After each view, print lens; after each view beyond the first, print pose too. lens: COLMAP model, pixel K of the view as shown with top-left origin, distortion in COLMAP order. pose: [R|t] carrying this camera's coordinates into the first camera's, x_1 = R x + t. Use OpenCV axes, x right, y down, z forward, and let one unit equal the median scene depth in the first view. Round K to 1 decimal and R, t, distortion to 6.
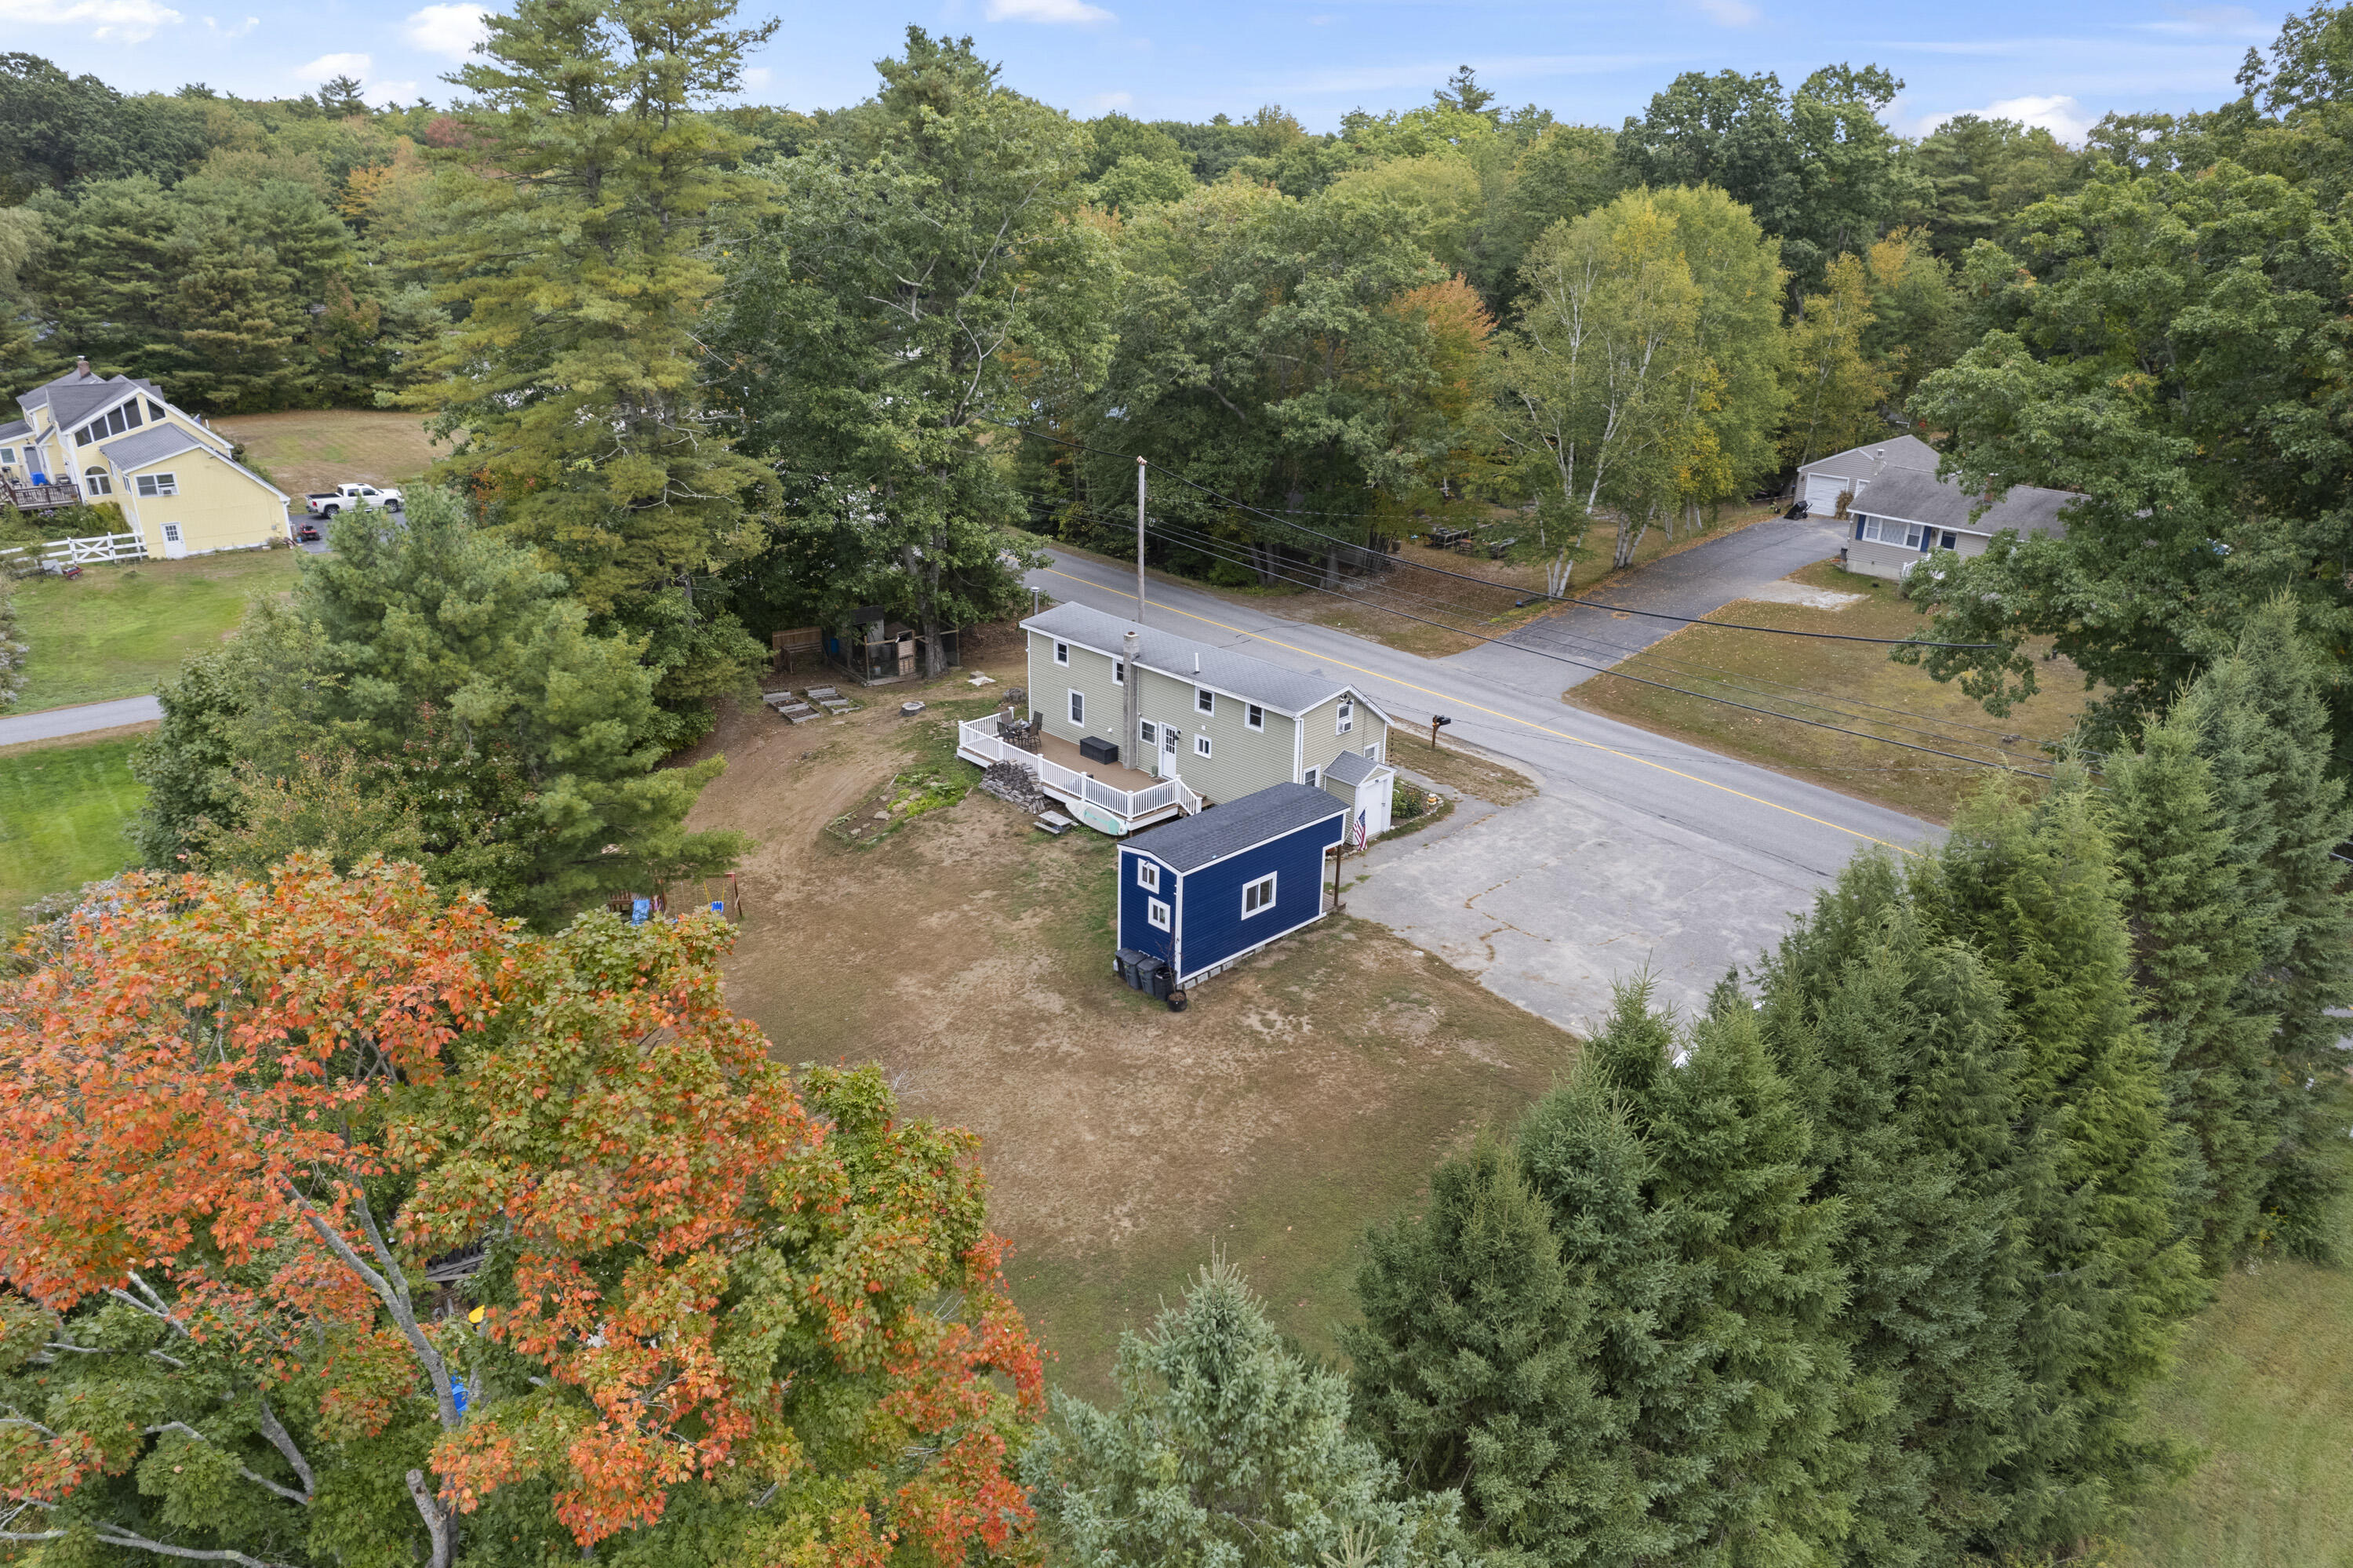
lens RADIAL K [[1504.7, 0, 1176.5], [0, 1504.7, 784.0], [0, 0, 1]] dist [-0.058530, 0.052276]
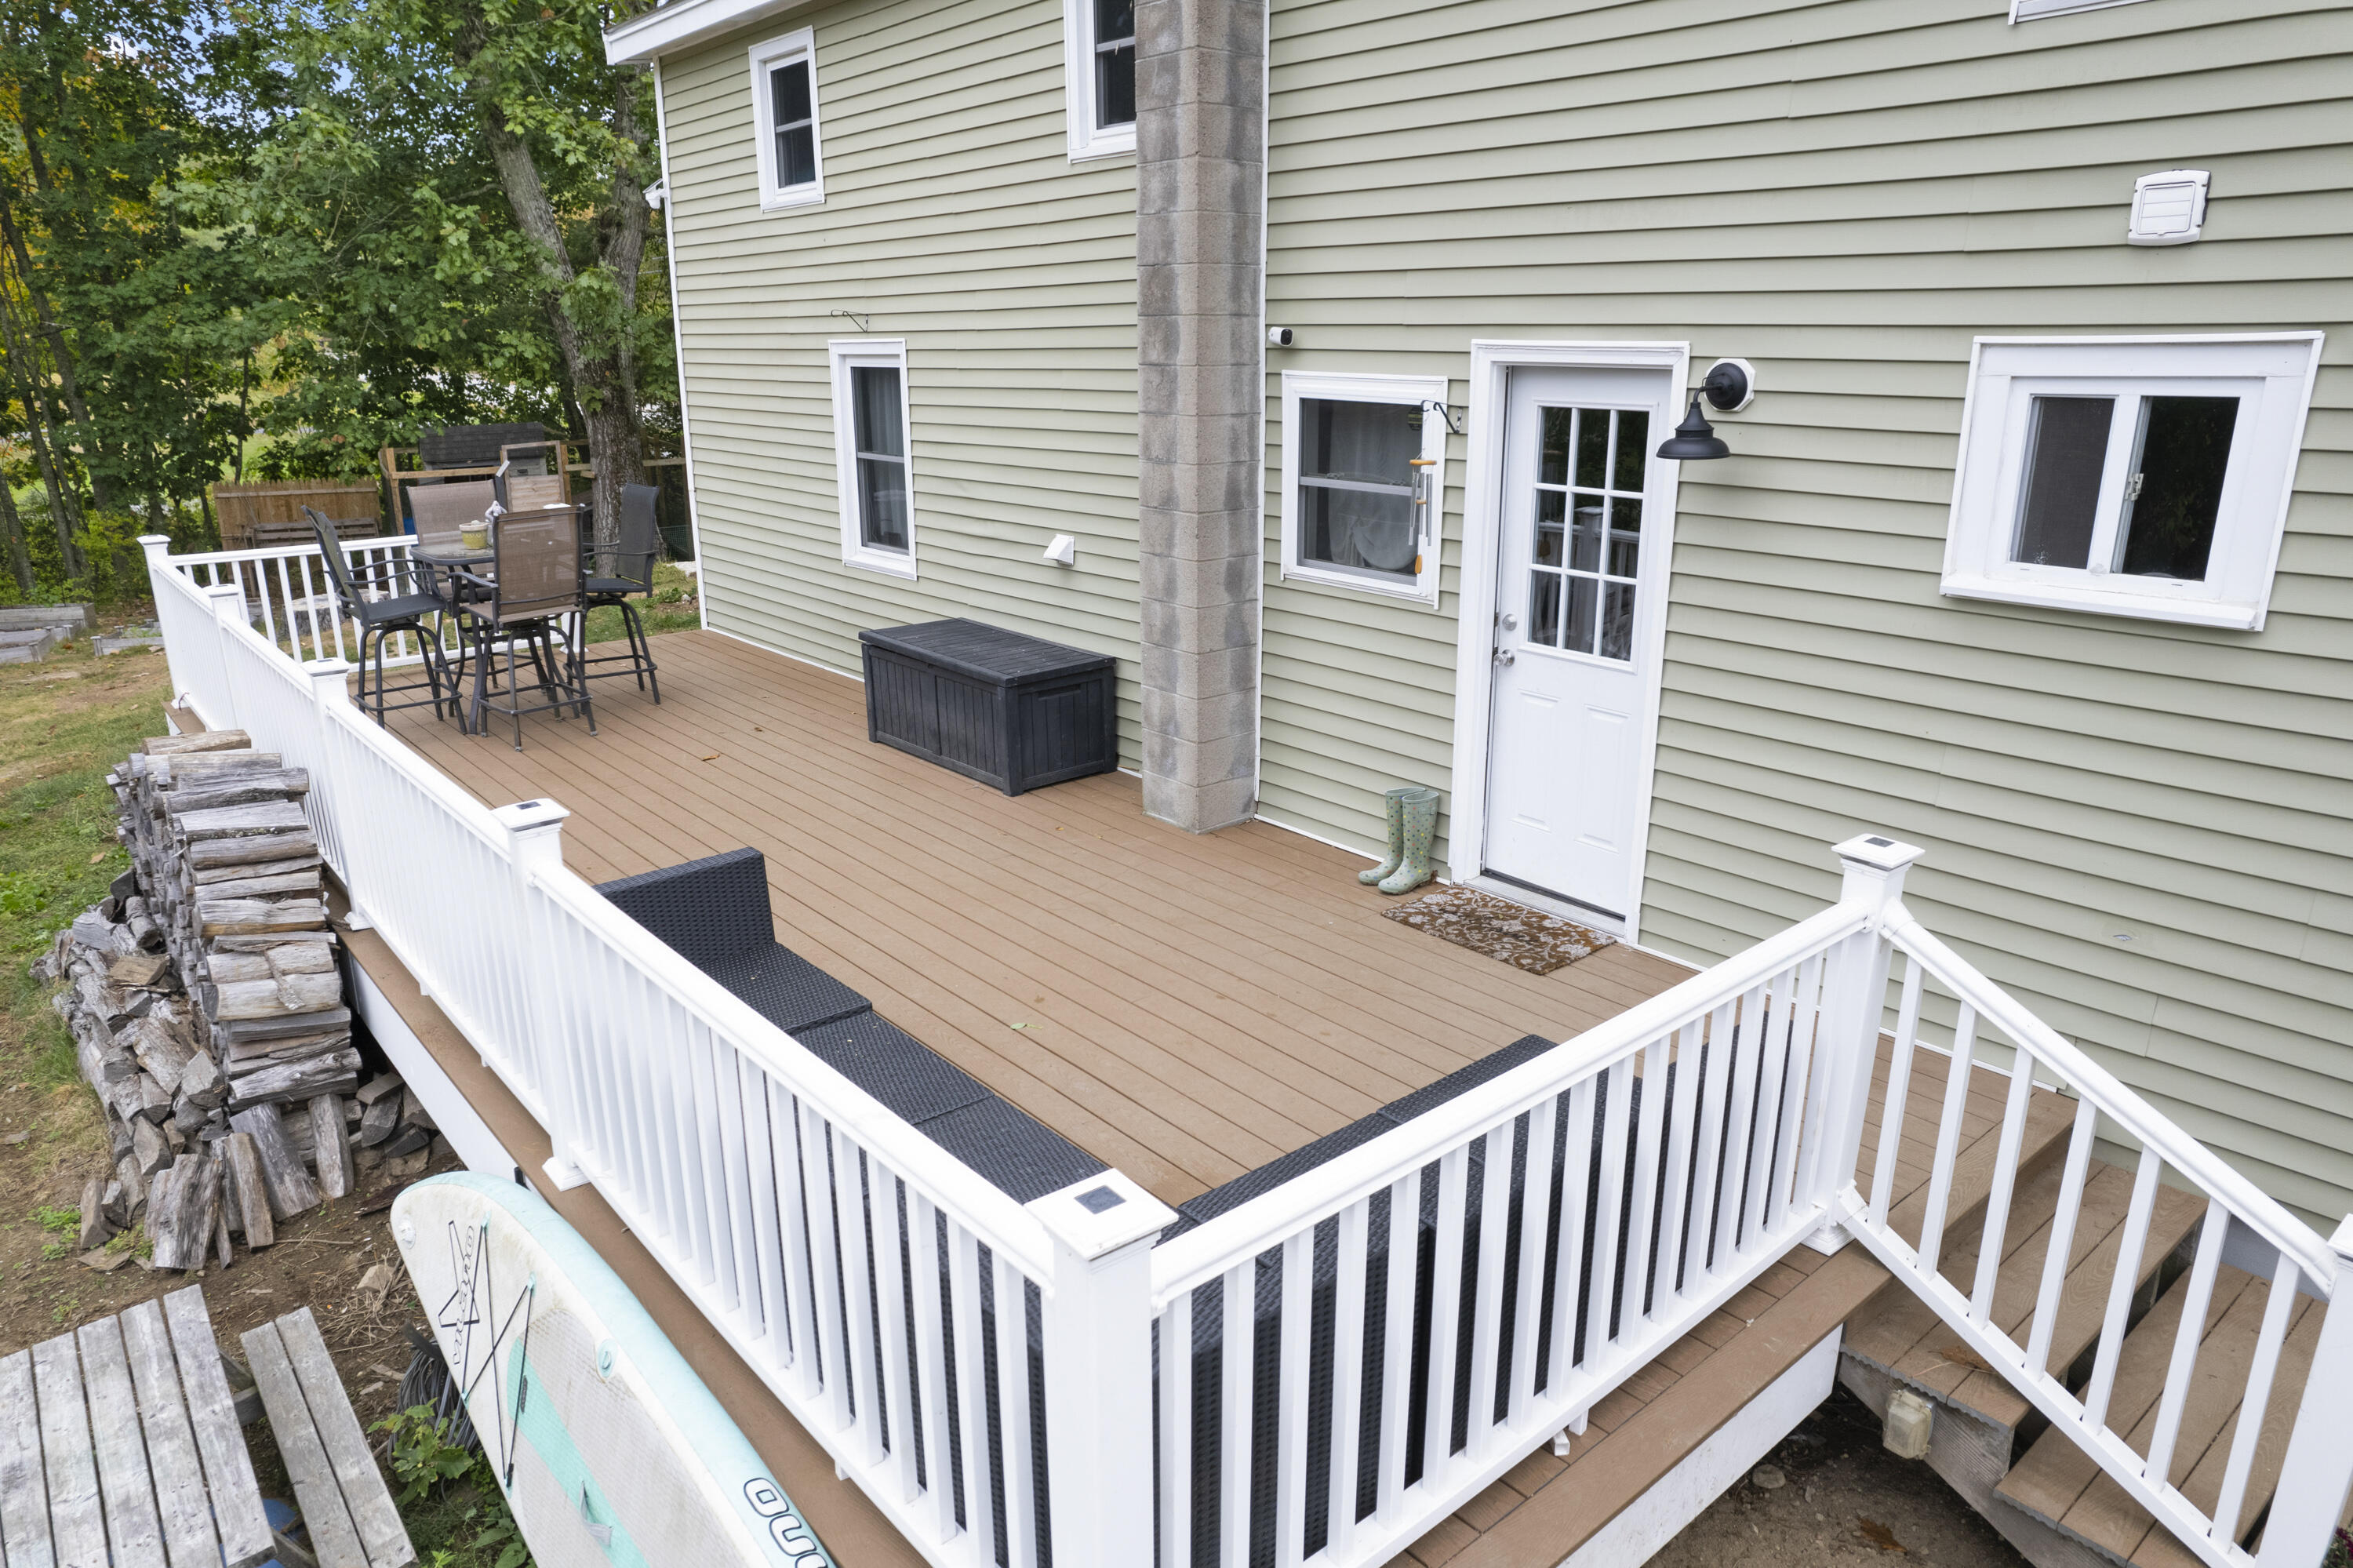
lens RADIAL K [[1504.7, 0, 1176.5], [0, 1504.7, 784.0], [0, 0, 1]] dist [-0.058530, 0.052276]
pose [[0.997492, -0.001562, -0.070760, -0.024472], [-0.004383, 0.996475, -0.083777, -0.002784], [0.070641, 0.083878, 0.993969, 0.885971]]
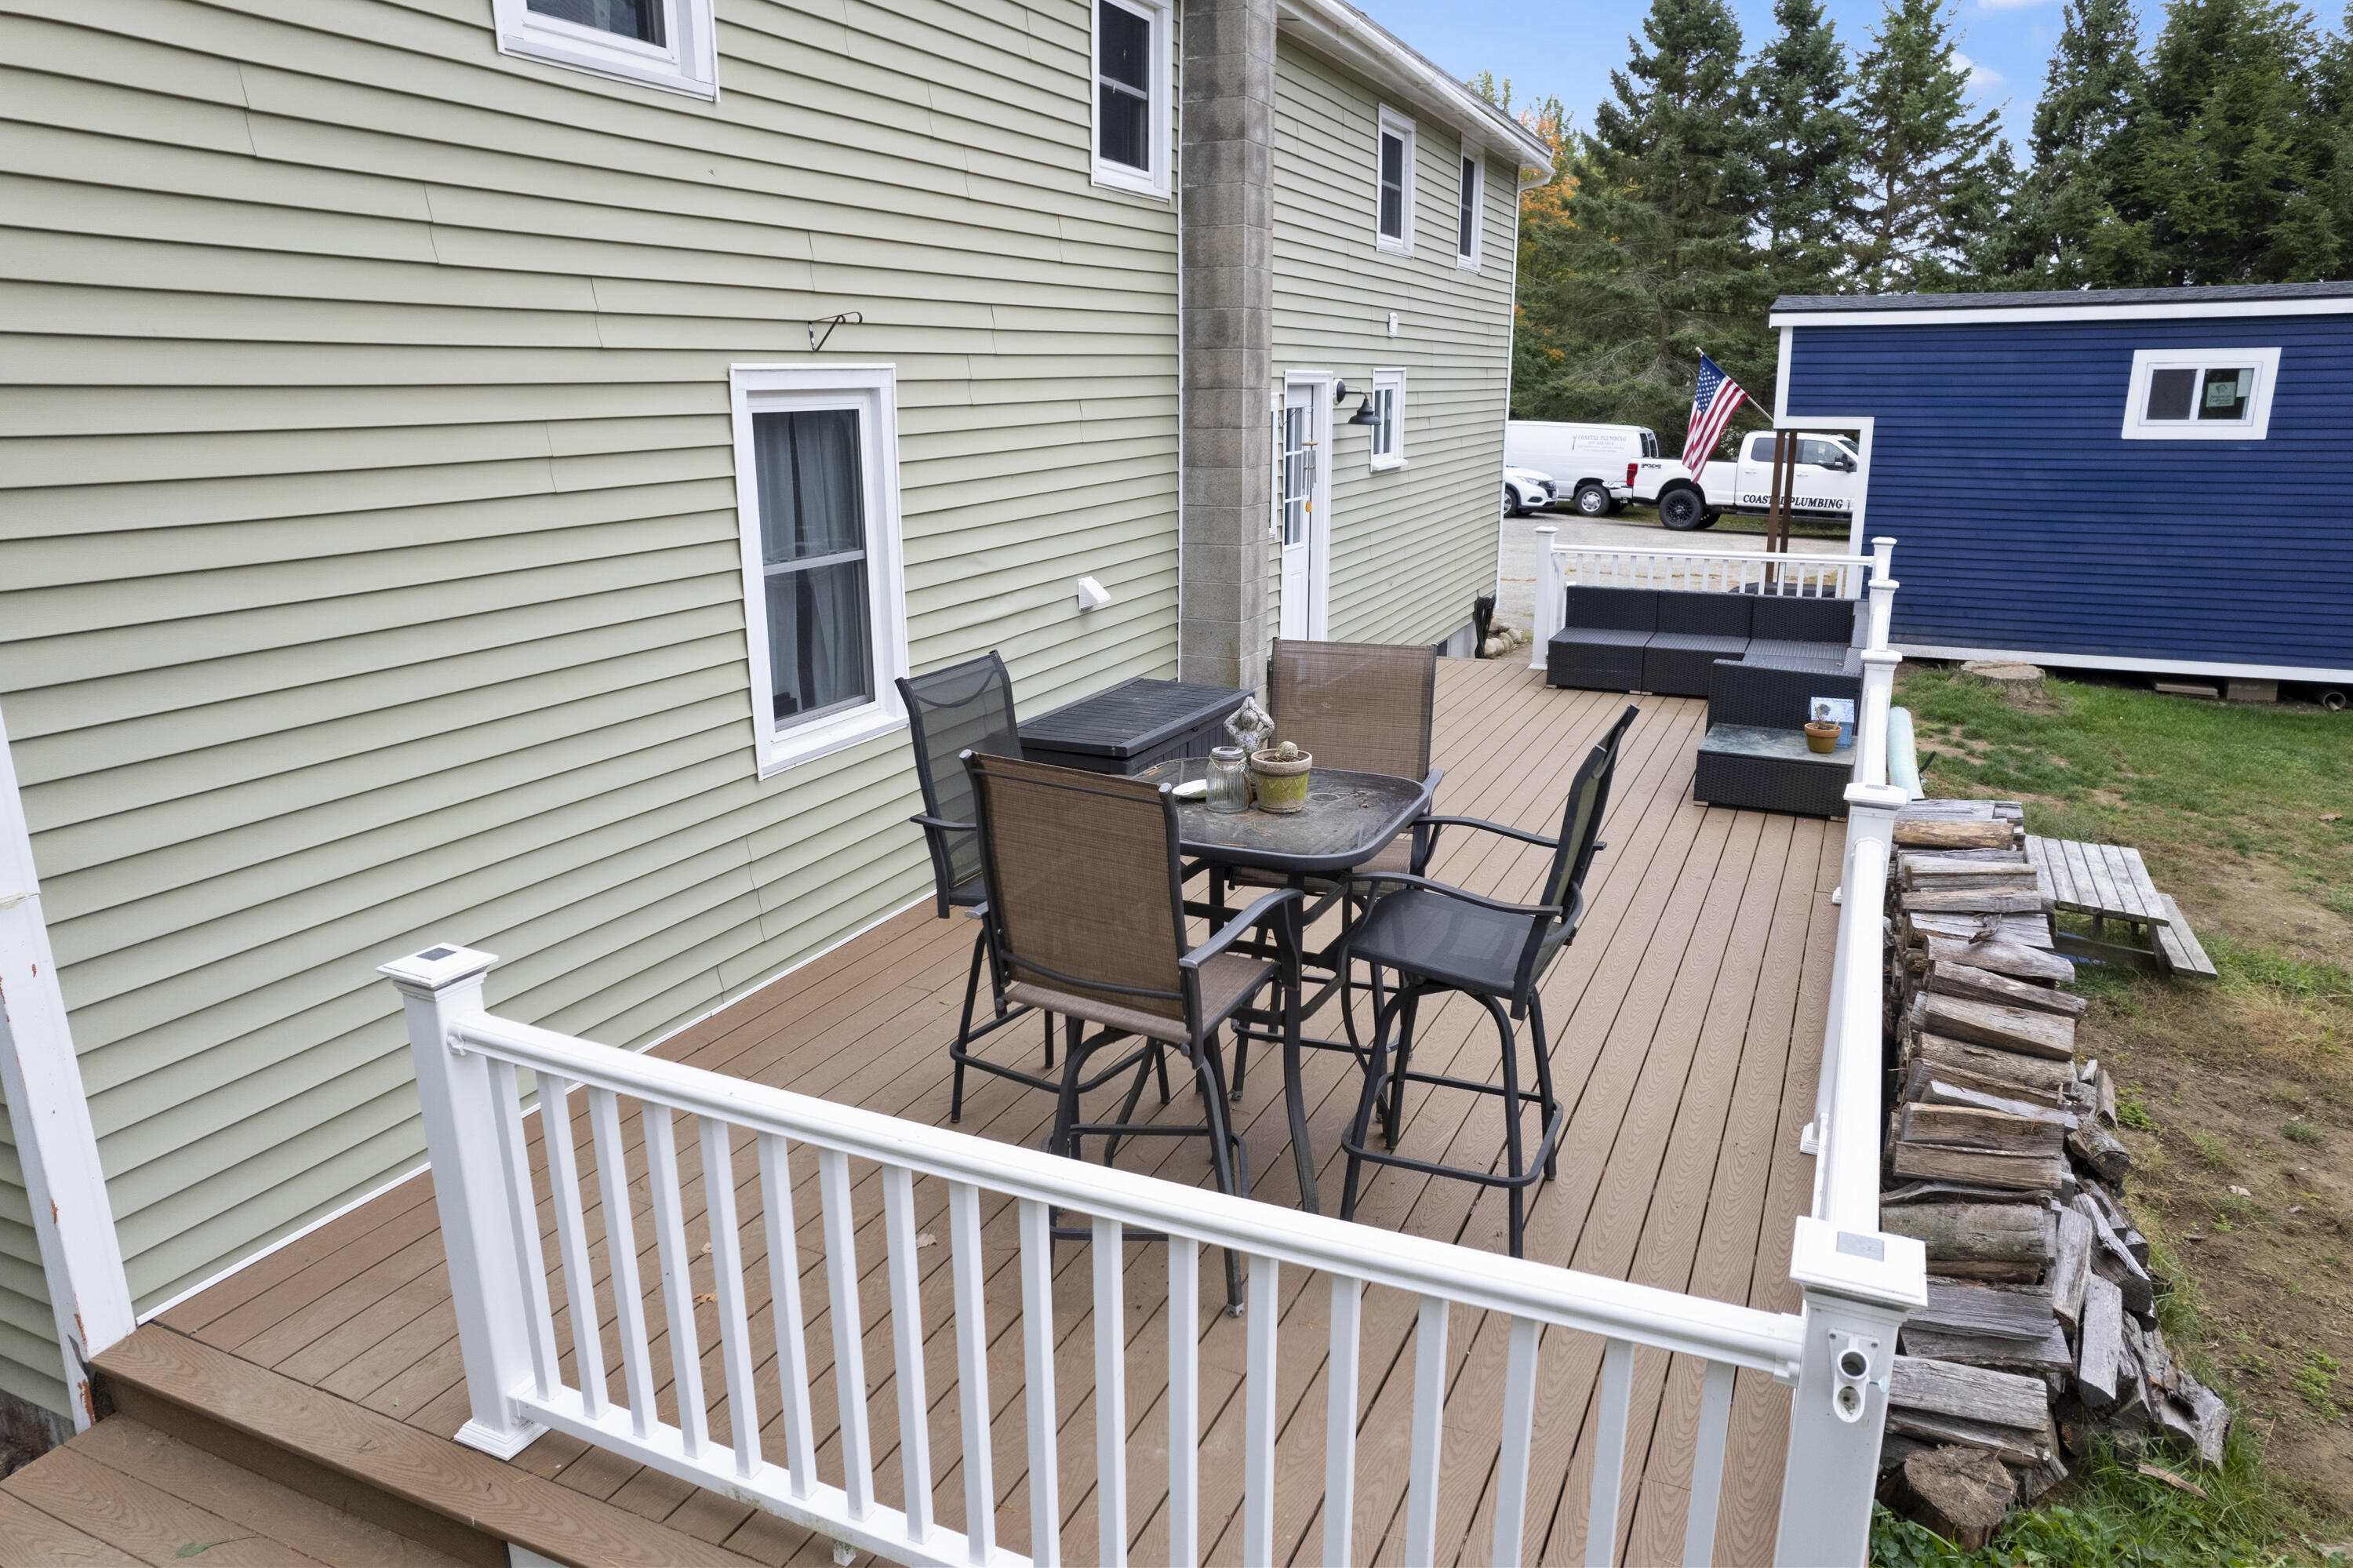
lens RADIAL K [[1504.7, 0, 1176.5], [0, 1504.7, 784.0], [0, 0, 1]] dist [-0.058530, 0.052276]
pose [[-0.361352, -0.267848, 0.893130, -0.170165], [0.329660, 0.859292, 0.391078, -0.071216], [-0.872209, 0.435747, -0.222208, 1.054158]]
